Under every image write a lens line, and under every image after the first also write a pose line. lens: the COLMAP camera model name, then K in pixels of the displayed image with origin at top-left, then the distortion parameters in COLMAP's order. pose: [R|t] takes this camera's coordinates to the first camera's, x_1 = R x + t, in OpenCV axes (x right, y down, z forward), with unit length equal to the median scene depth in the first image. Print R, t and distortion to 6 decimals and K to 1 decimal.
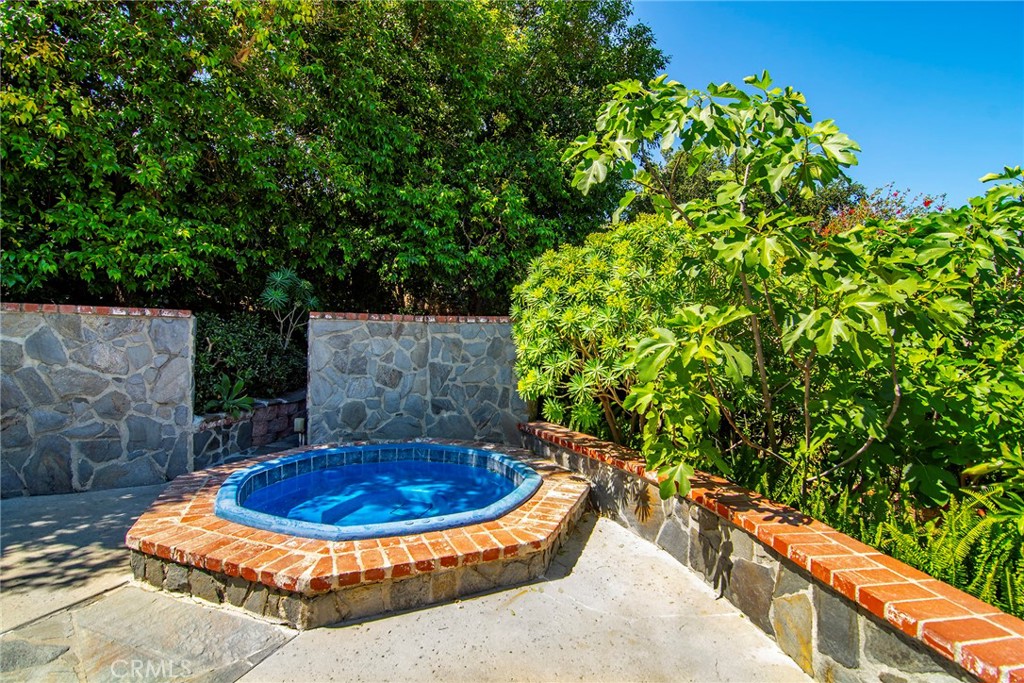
lens RADIAL K [[486.0, 0, 504.9], [0, 486.0, 342.2], [0, 0, 1]] dist [-0.001540, -0.012134]
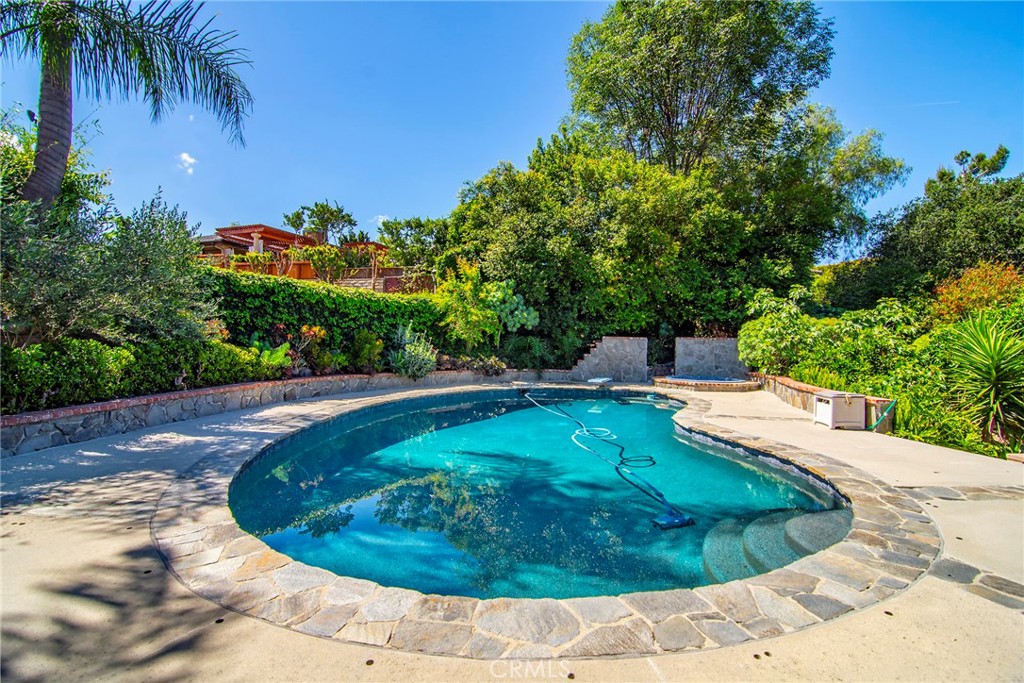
lens RADIAL K [[495.5, 0, 516.2], [0, 495.5, 343.8], [0, 0, 1]] dist [0.012320, -0.018849]
pose [[0.866675, 0.000893, -0.498873, 0.393661], [-0.005727, 0.999950, -0.008159, 0.020771], [0.498841, 0.009928, 0.866637, -2.831738]]
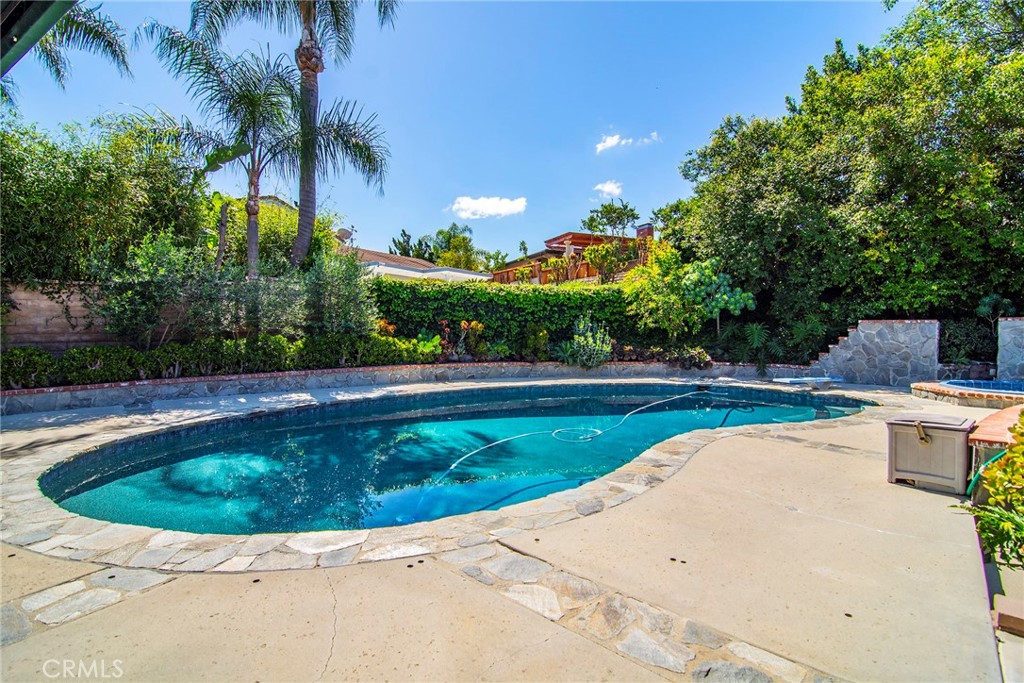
lens RADIAL K [[495.5, 0, 516.2], [0, 495.5, 343.8], [0, 0, 1]] dist [0.012320, -0.018849]
pose [[0.241434, 0.011848, -0.970345, 1.261719], [0.002445, 0.999915, 0.012818, 0.018885], [0.970414, -0.005467, 0.241385, -1.660419]]
